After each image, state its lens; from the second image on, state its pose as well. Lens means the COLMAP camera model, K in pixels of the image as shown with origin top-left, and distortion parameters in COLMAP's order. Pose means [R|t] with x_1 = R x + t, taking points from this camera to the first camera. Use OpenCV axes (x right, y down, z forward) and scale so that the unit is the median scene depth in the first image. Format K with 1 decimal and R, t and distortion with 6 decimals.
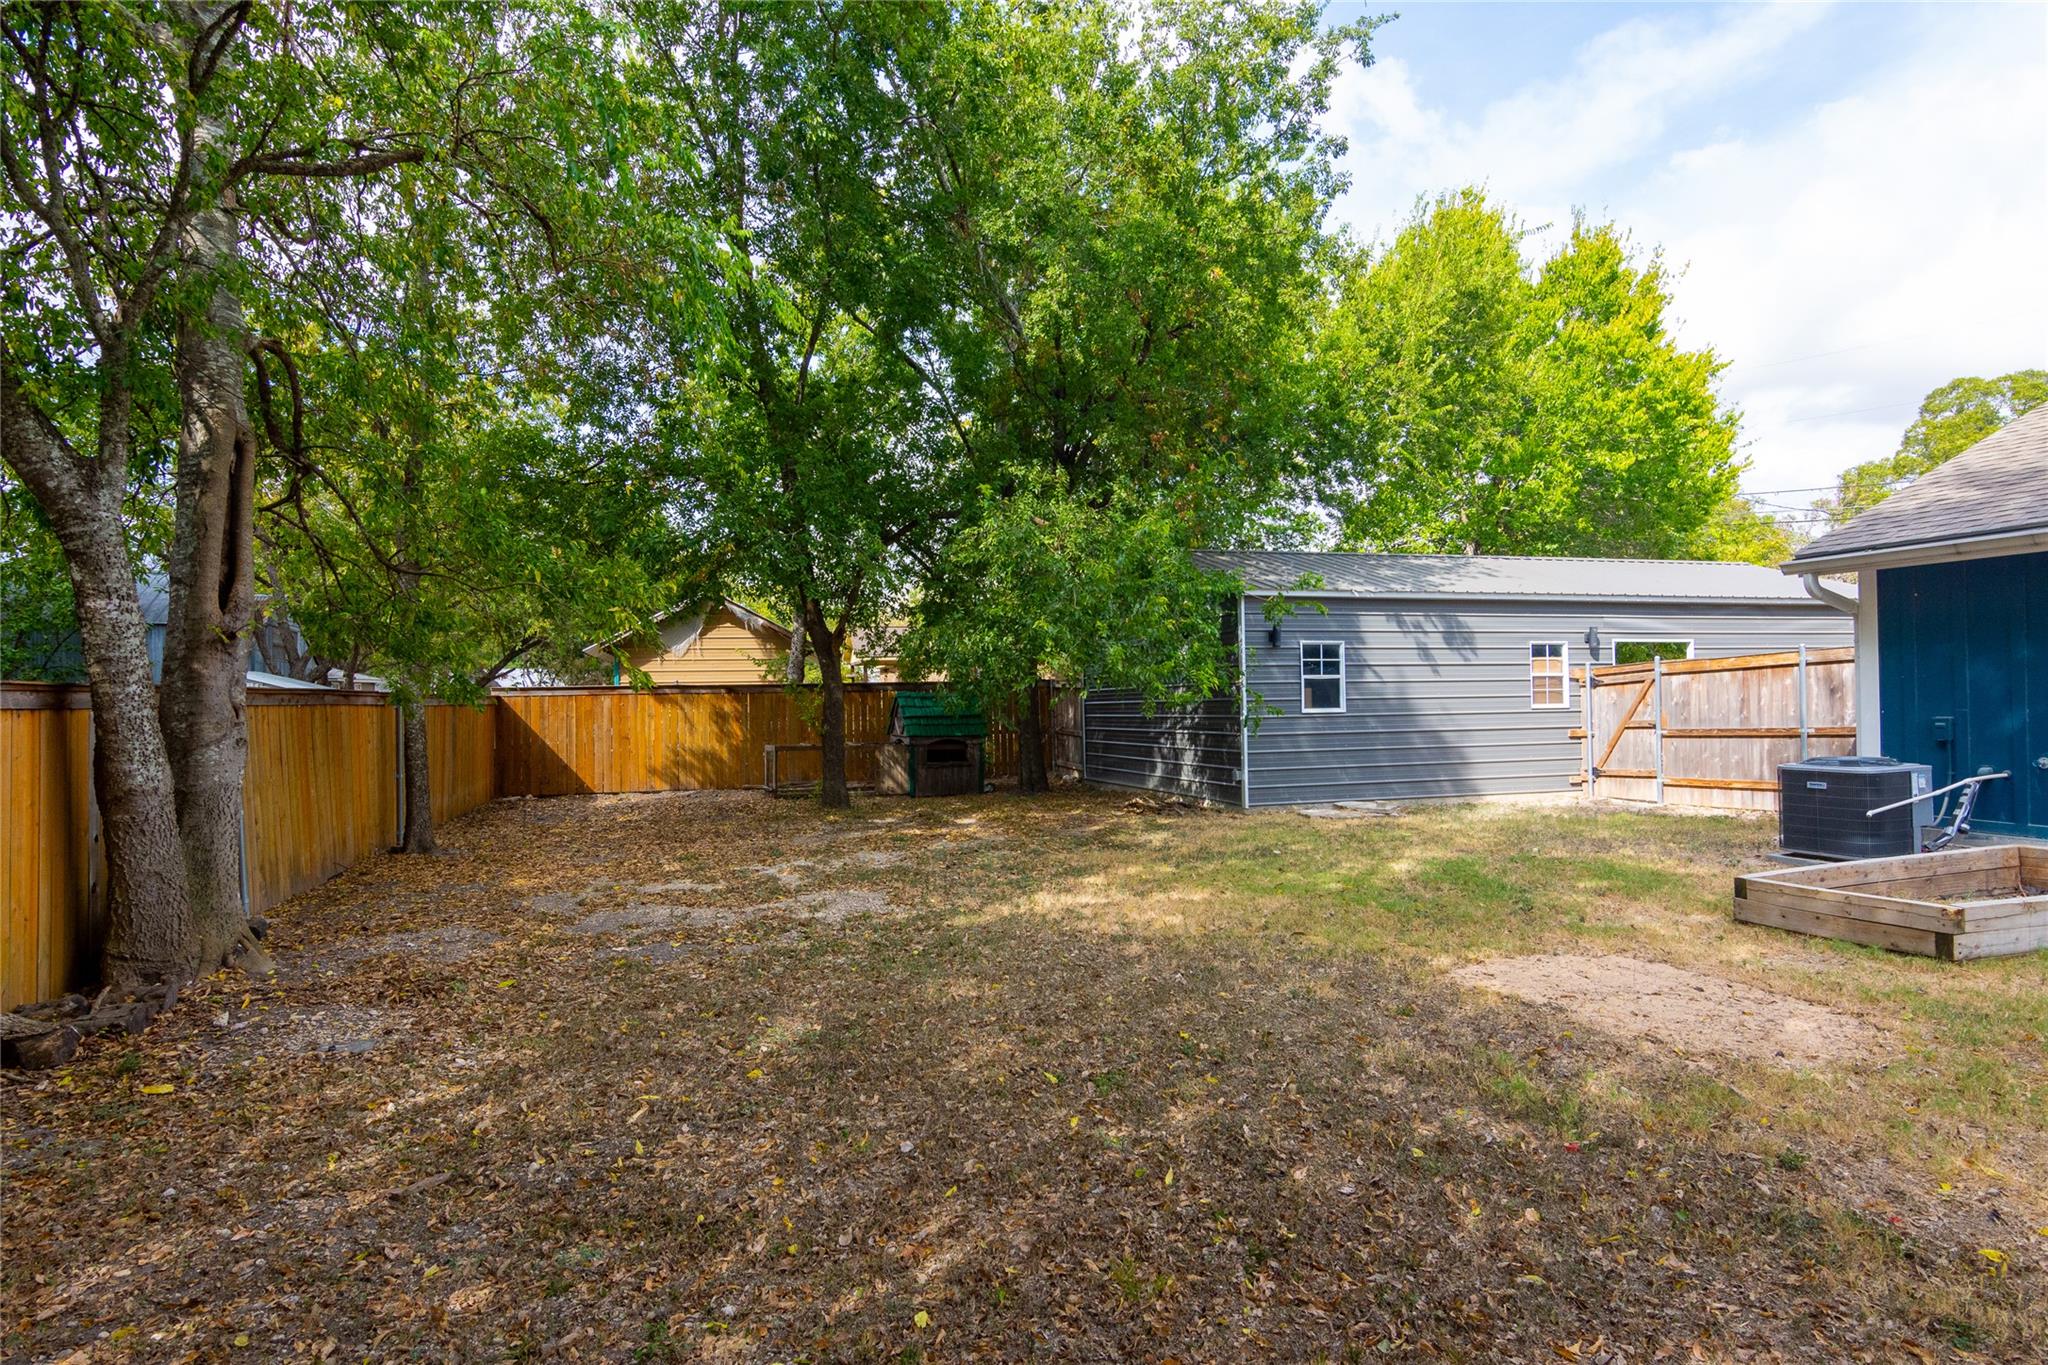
lens RADIAL K [[1134.2, 0, 1080.7], [0, 1134.2, 686.6], [0, 0, 1]] dist [-0.000989, 0.000475]
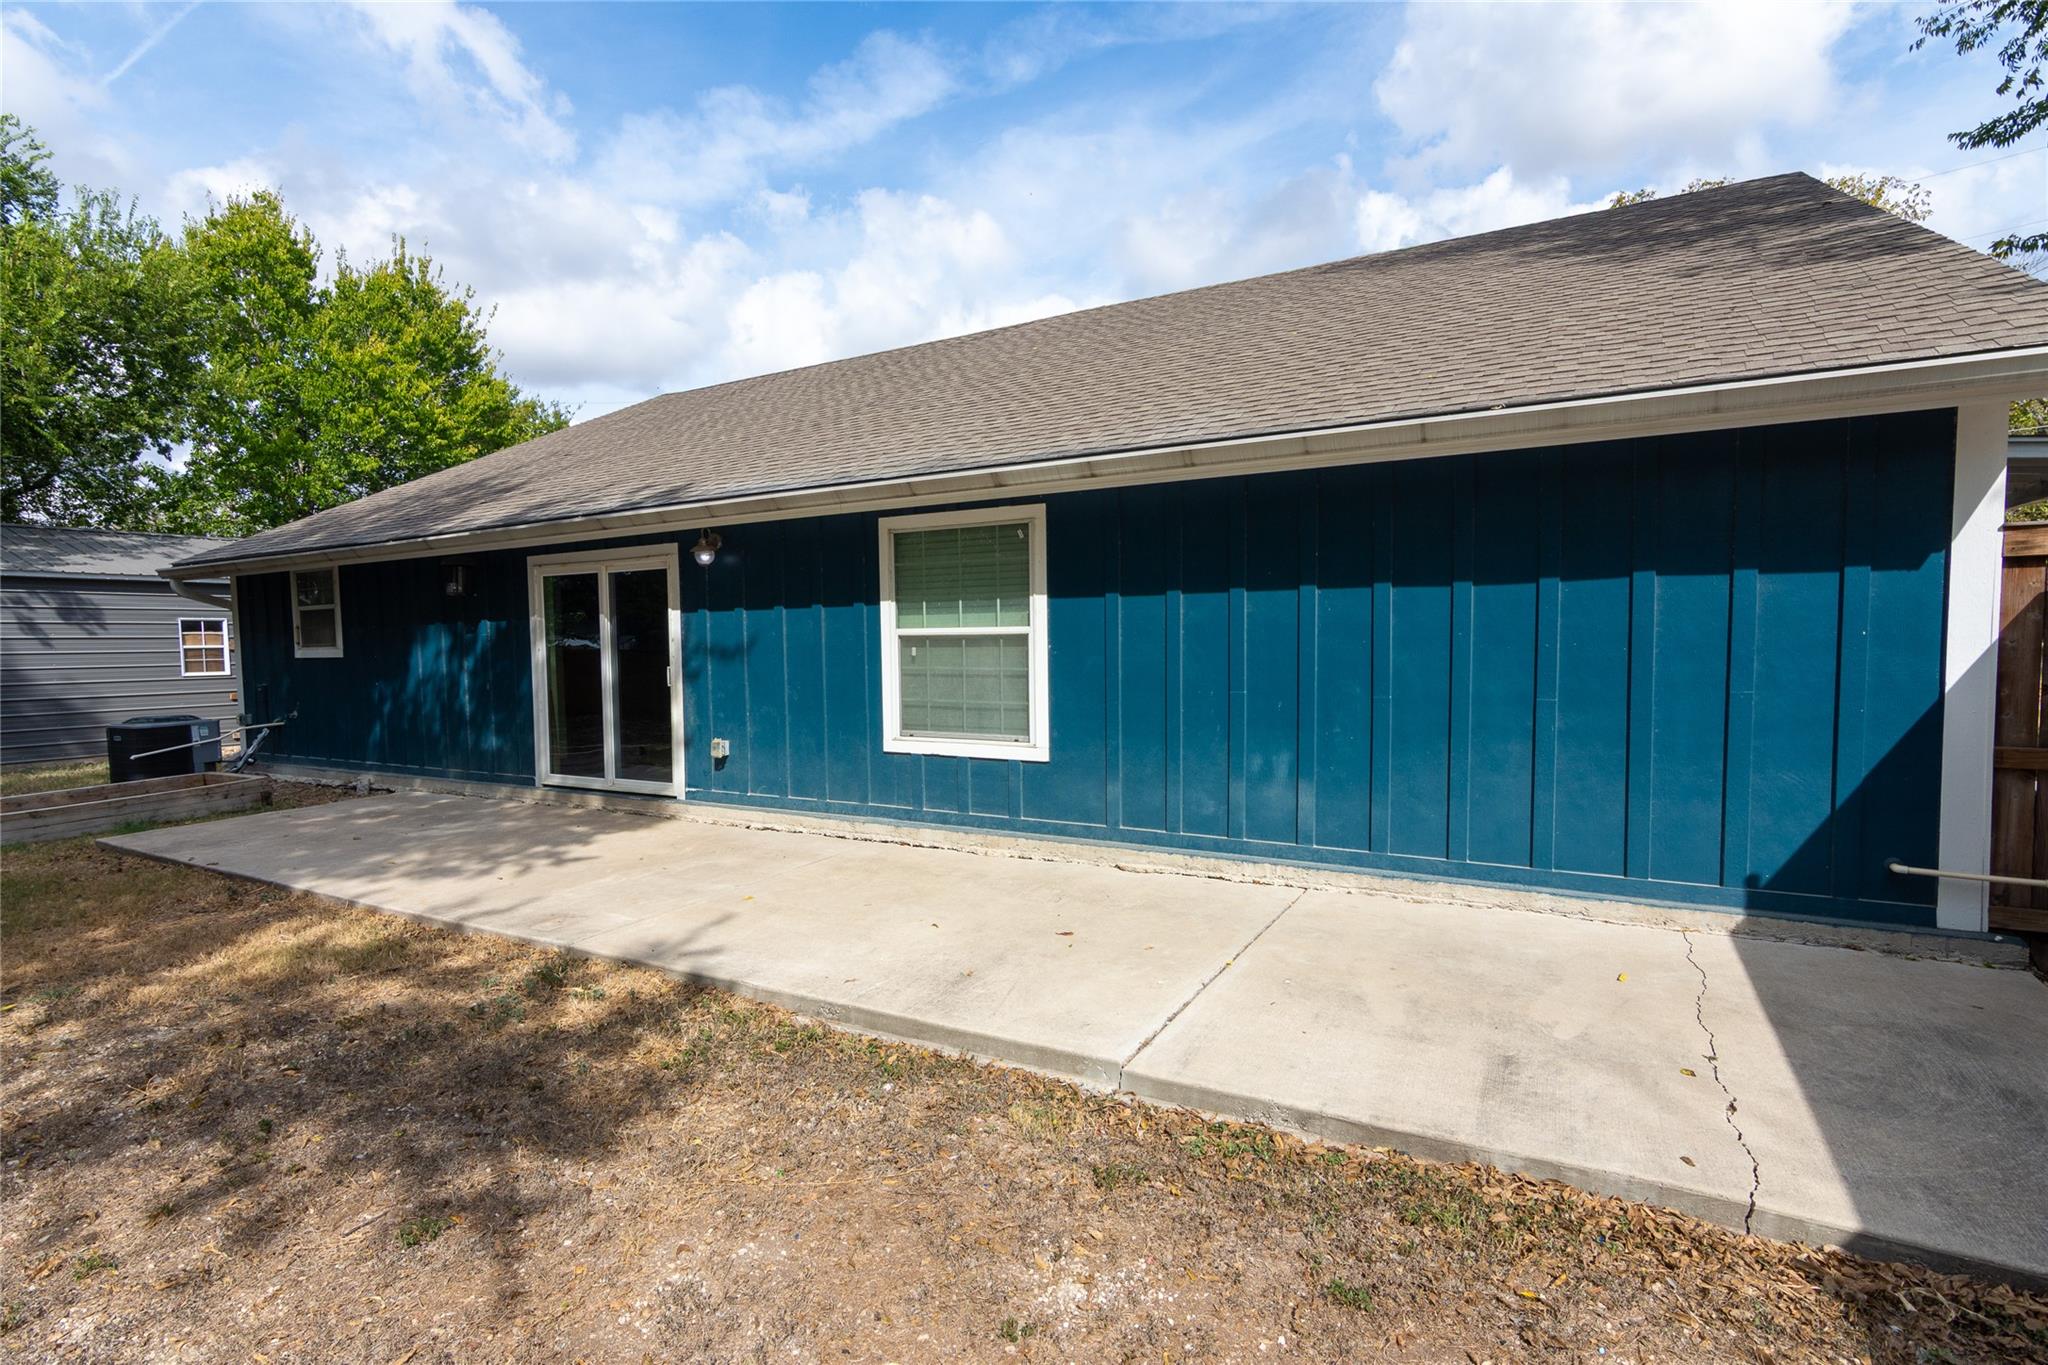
lens RADIAL K [[989.4, 0, 1015.8], [0, 989.4, 693.9], [0, 0, 1]] dist [-0.008601, 0.006312]
pose [[0.736470, -0.035593, 0.675534, 0.356523], [0.001051, 0.998674, 0.051473, -0.014006], [-0.676470, -0.037199, 0.735530, -0.321158]]
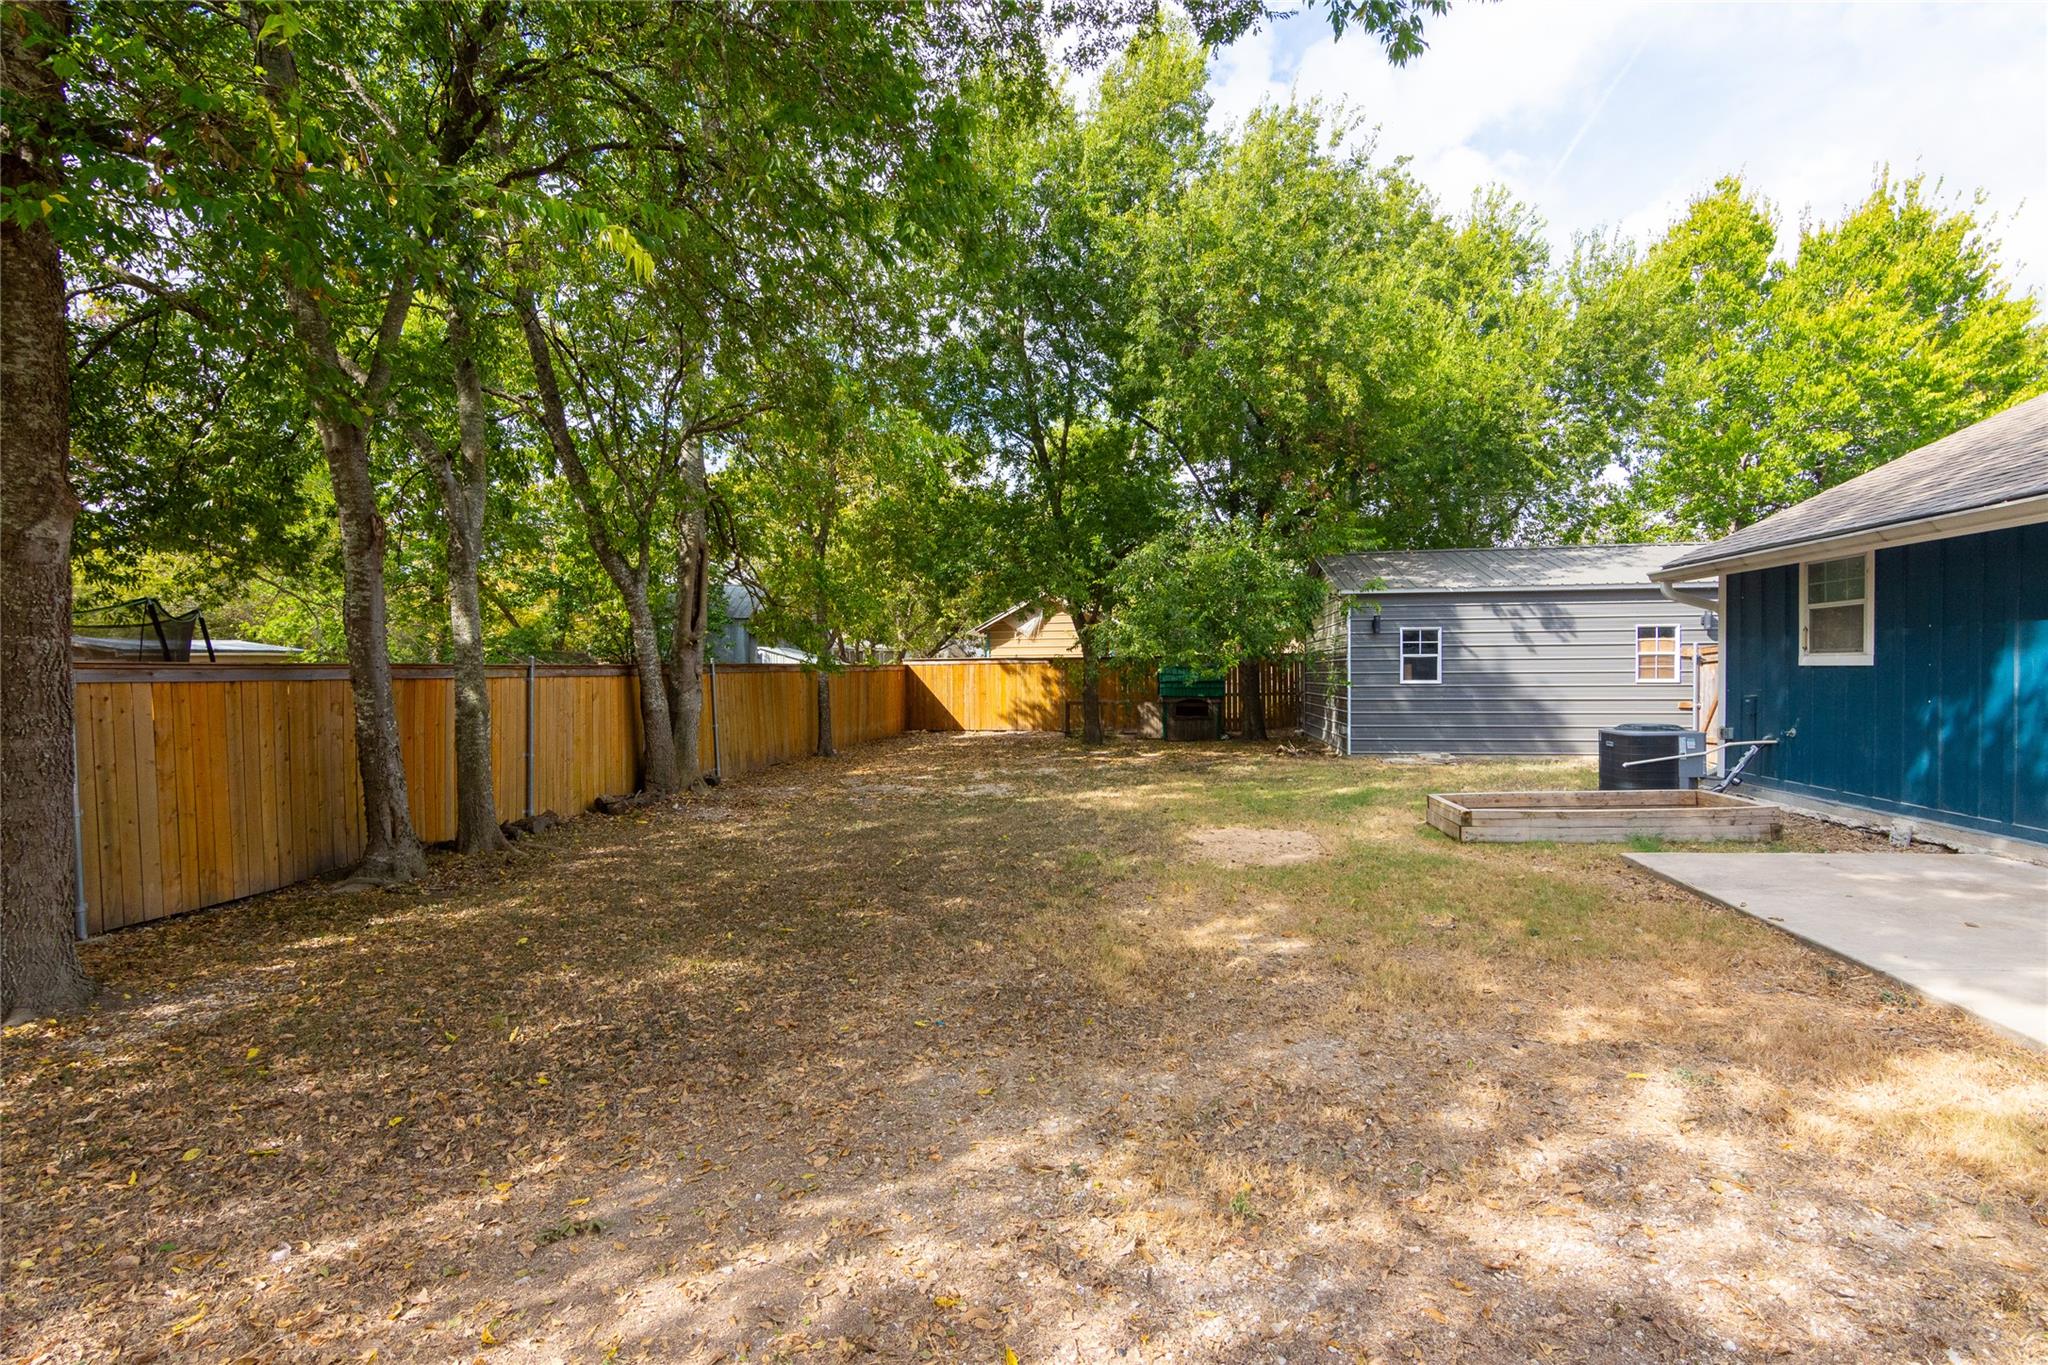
lens RADIAL K [[1016.0, 0, 1021.3], [0, 1016.0, 690.5], [0, 0, 1]] dist [-0.004332, 0.001264]
pose [[0.894857, 0.017355, -0.446016, 0.309667], [-0.000515, 0.999283, 0.037851, -0.011847], [0.446353, -0.033641, 0.894224, -0.212367]]
